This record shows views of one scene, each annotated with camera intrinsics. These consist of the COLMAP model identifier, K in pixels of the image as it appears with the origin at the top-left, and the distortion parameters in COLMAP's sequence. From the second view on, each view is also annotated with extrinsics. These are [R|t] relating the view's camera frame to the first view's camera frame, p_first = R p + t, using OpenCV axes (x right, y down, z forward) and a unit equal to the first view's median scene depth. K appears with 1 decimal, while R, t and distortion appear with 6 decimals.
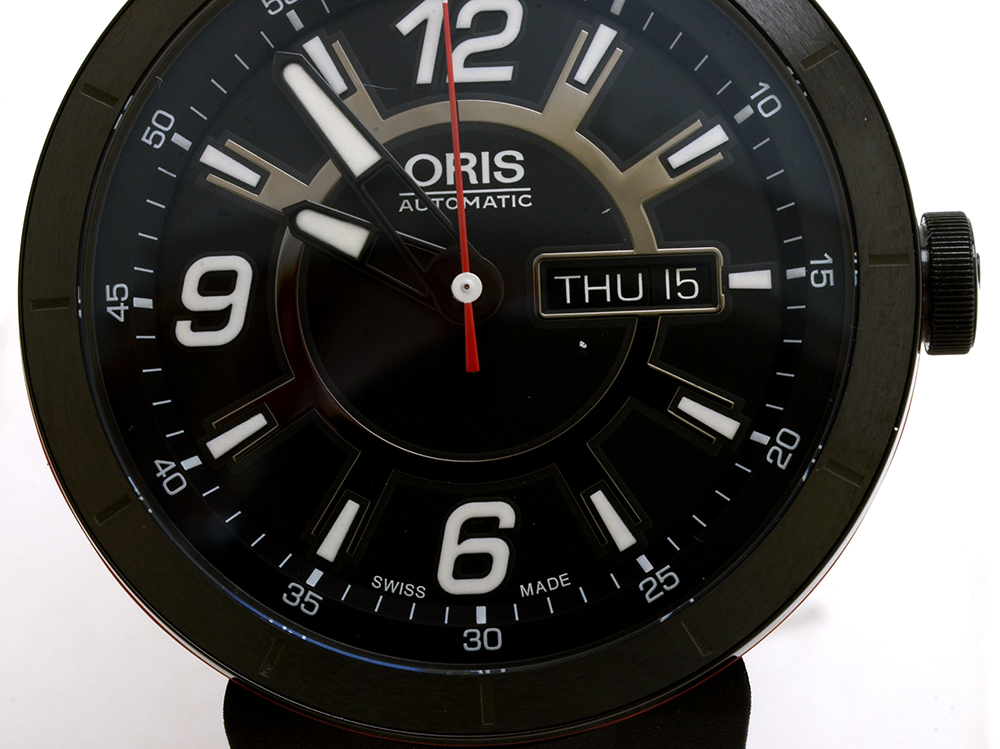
lens RADIAL K [[3192.7, 0, 500.0], [0, 3192.7, 374.5], [0, 0, 1]] dist [-0.128659, 0.826539]
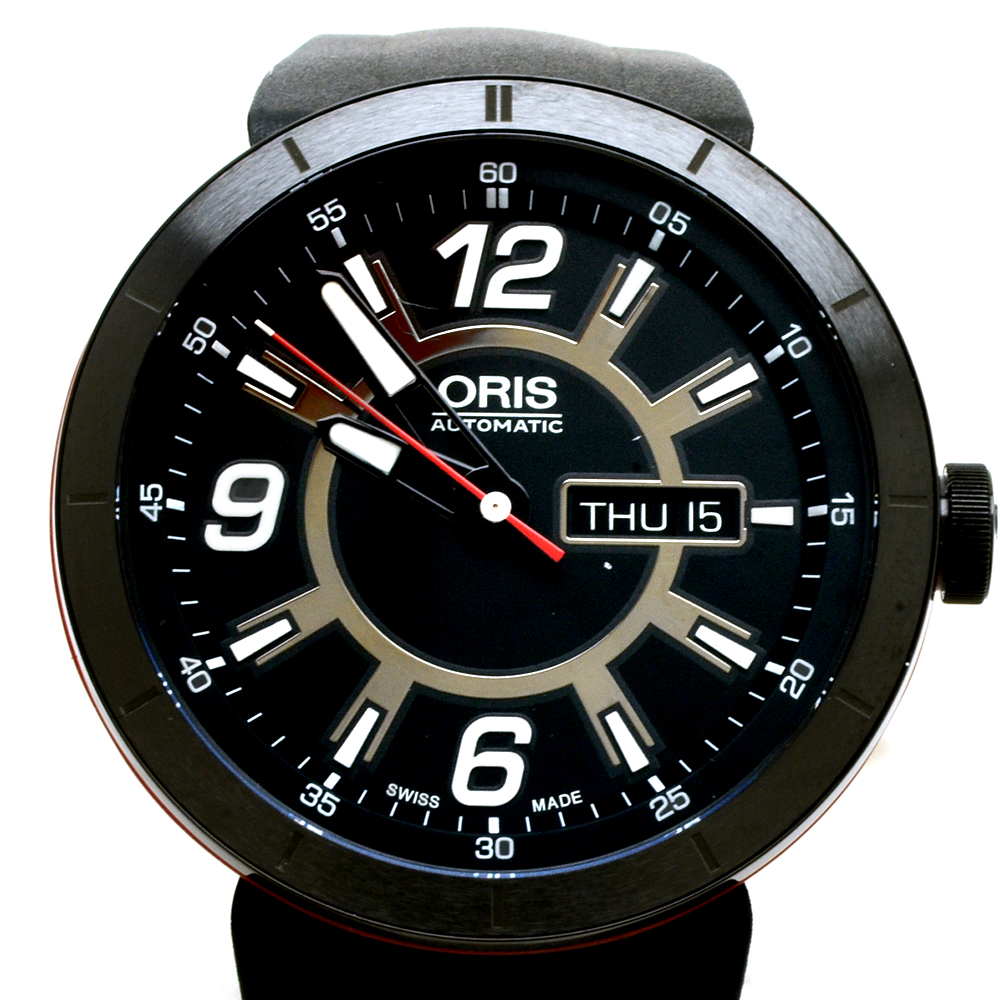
lens RADIAL K [[5337.3, 0, 500.0], [0, 5337.3, 500.0], [0, 0, 1]] dist [-0.127768, -9.211400]
pose [[0.997754, 0.056747, 0.035588, -0.069555], [-0.053642, 0.995117, -0.082852, 0.111484], [-0.040116, 0.080757, 0.995926, -0.696942]]
